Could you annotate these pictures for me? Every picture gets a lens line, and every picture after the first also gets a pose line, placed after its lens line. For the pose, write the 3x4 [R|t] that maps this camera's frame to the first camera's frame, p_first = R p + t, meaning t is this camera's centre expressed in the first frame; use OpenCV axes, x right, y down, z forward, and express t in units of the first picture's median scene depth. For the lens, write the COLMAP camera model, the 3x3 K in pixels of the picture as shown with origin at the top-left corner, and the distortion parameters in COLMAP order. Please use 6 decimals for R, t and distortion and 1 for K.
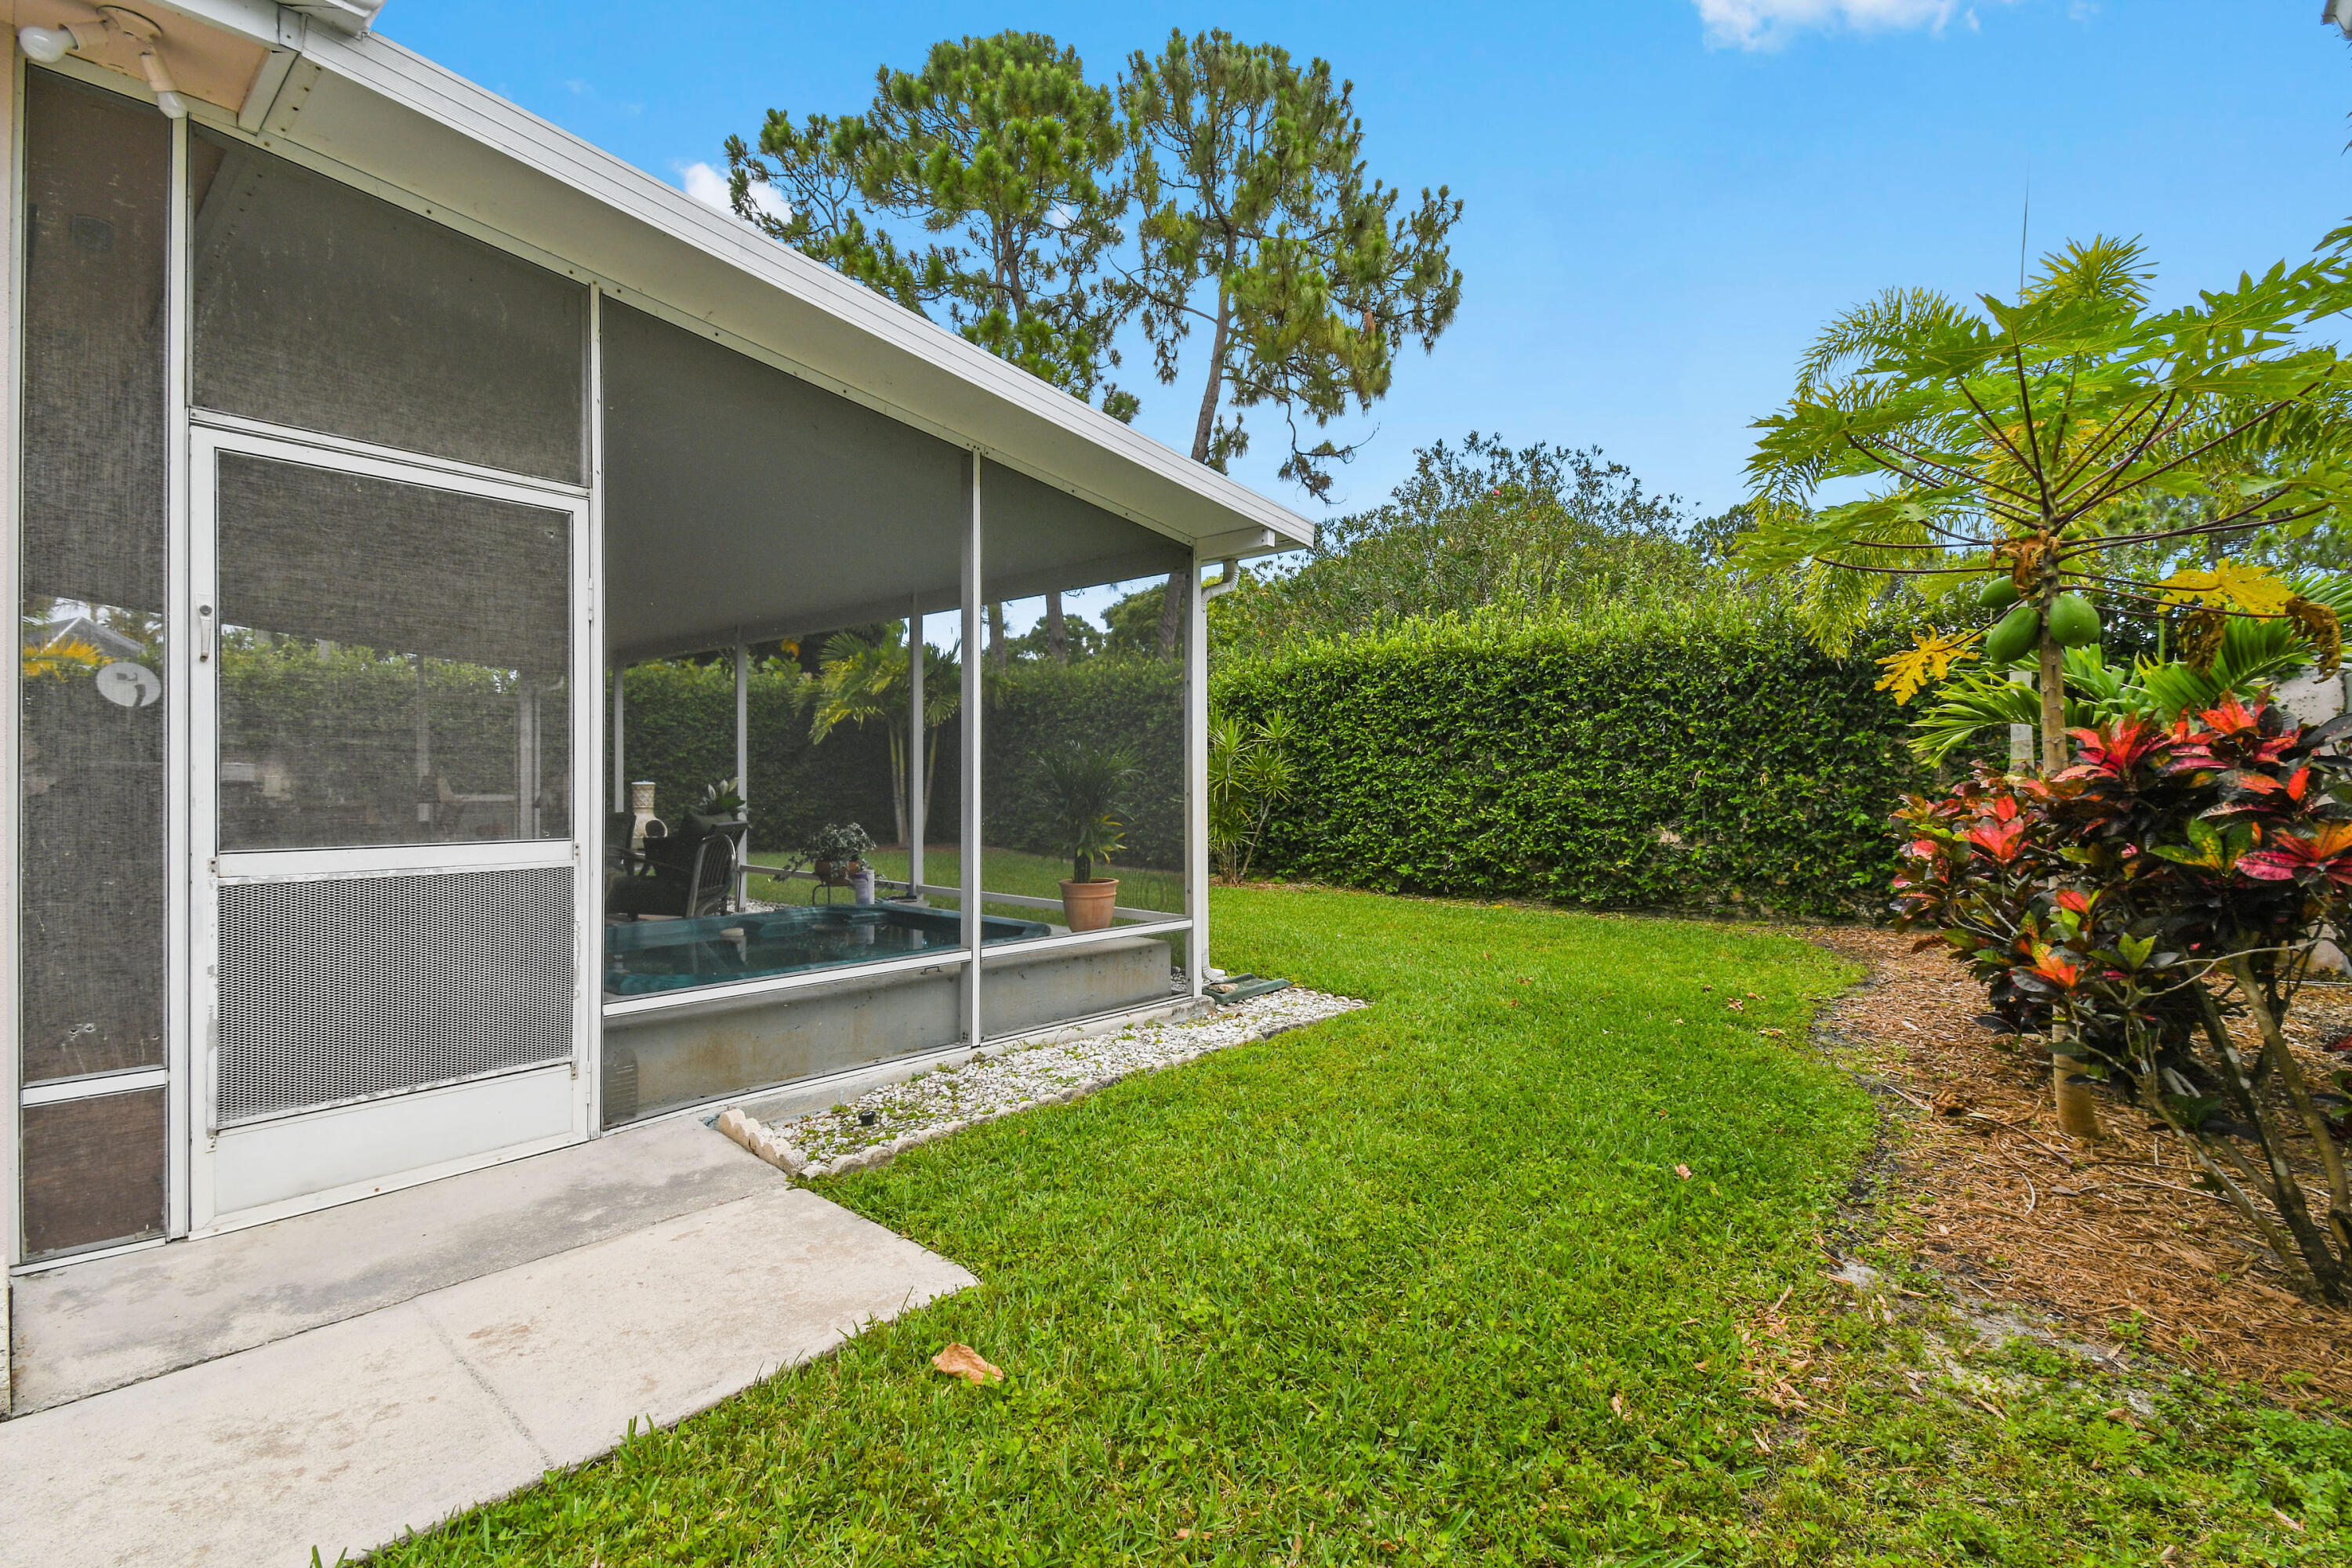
lens RADIAL K [[1056.5, 0, 1189.7], [0, 1056.5, 785.5], [0, 0, 1]] dist [0.023310, -0.006854]
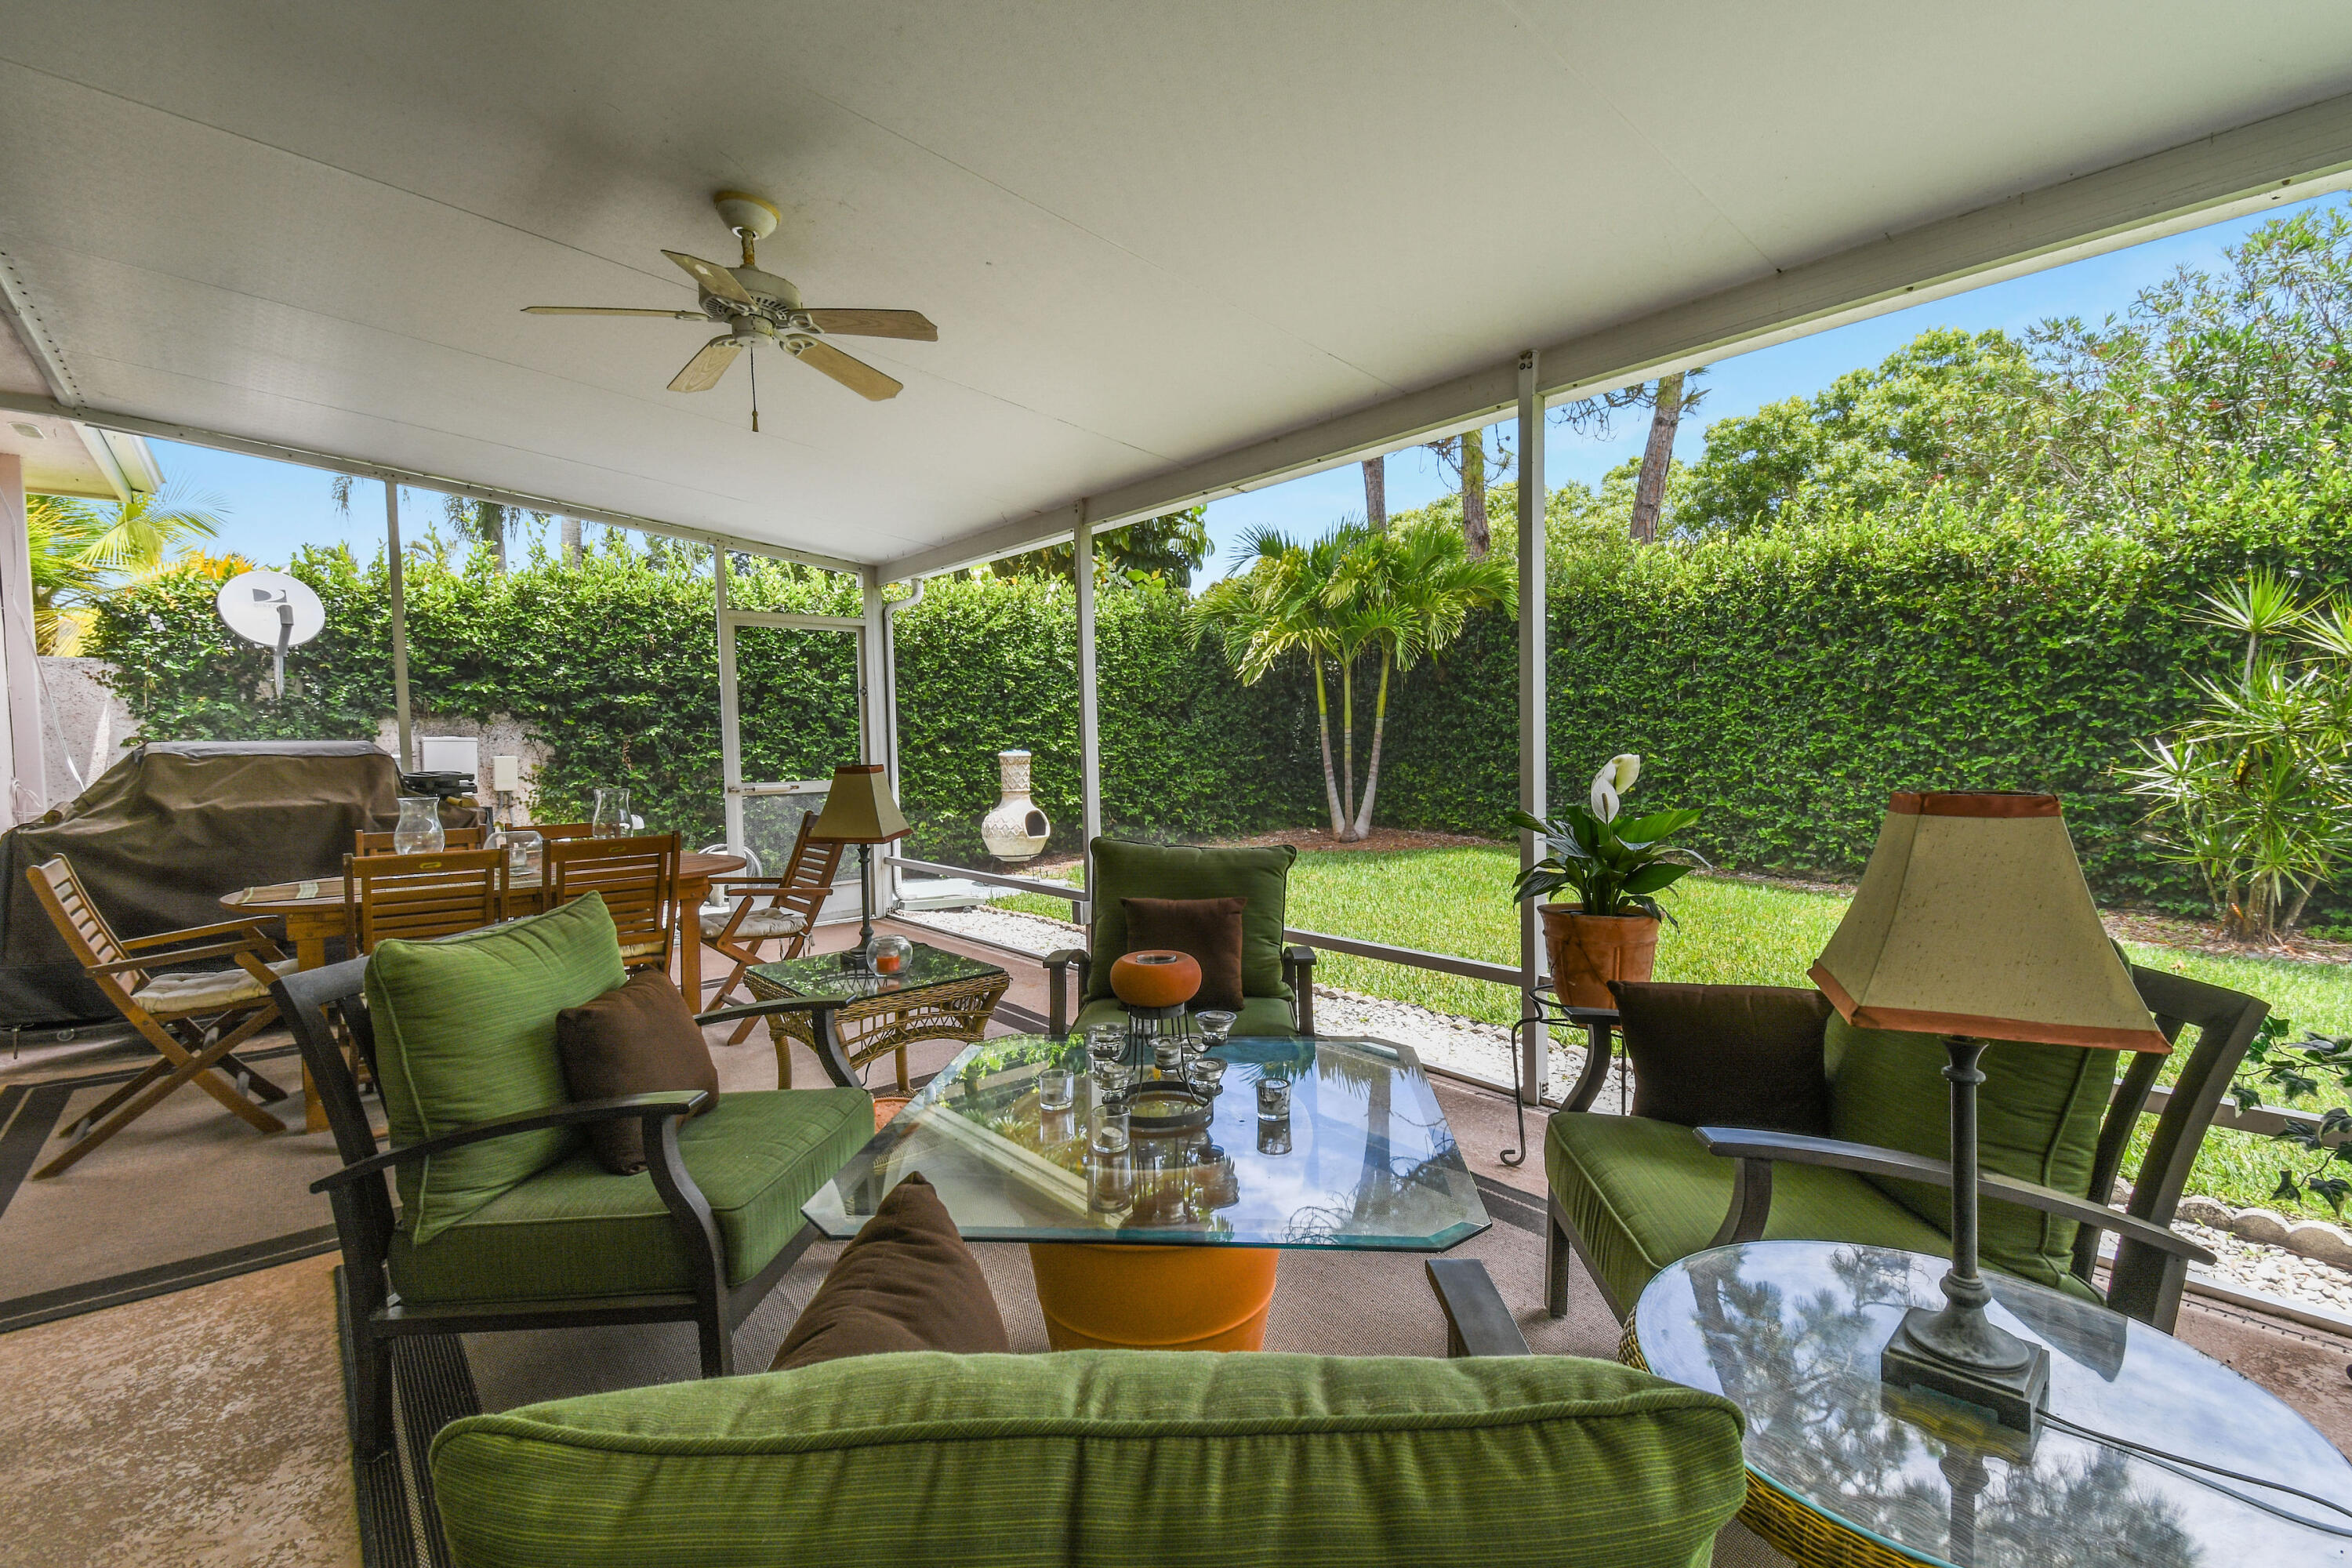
lens RADIAL K [[1056.5, 0, 1186.1], [0, 1056.5, 790.4], [0, 0, 1]] dist [0.023310, -0.006854]
pose [[0.991016, -0.015317, -0.132861, -0.457023], [0.022624, 0.998303, 0.053663, -0.018438], [0.131813, -0.056187, 0.989681, 0.523891]]
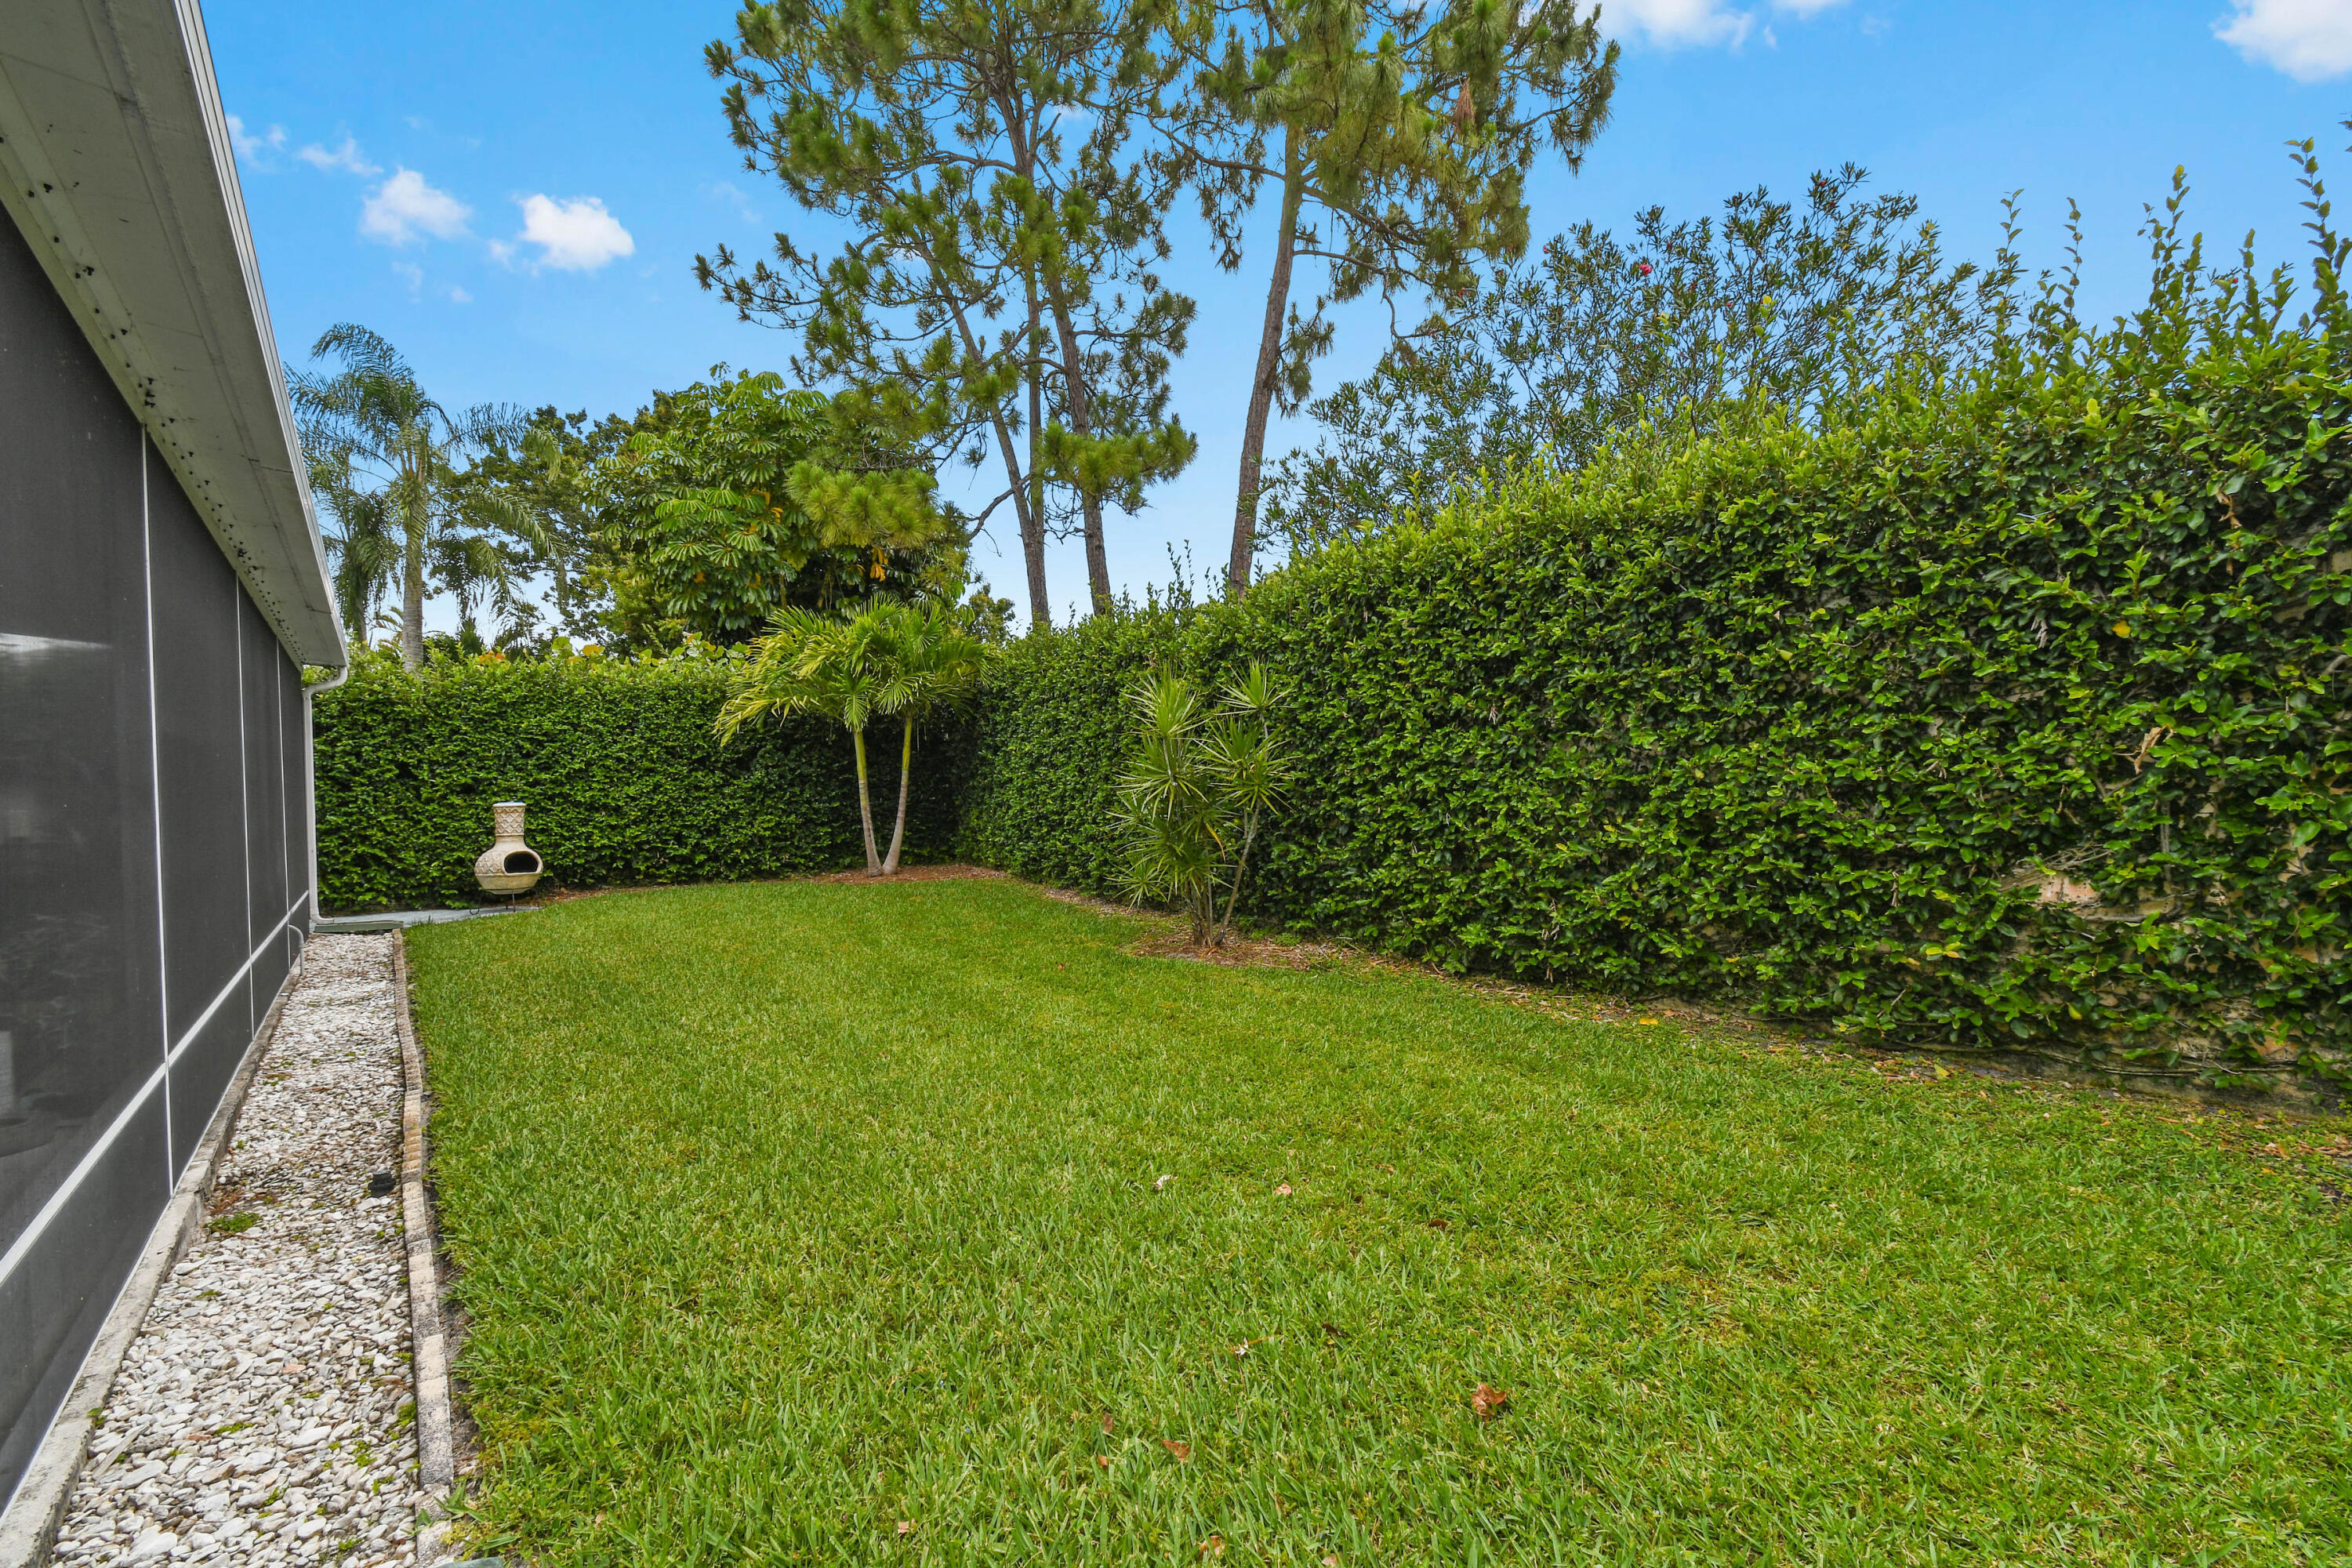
lens RADIAL K [[1056.5, 0, 1165.9], [0, 1056.5, 788.1], [0, 0, 1]] dist [0.023310, -0.006854]
pose [[0.979294, -0.030026, -0.200202, 0.170828], [0.031784, 0.999479, 0.005574, -0.004957], [0.199931, -0.011822, 0.979739, 0.462244]]
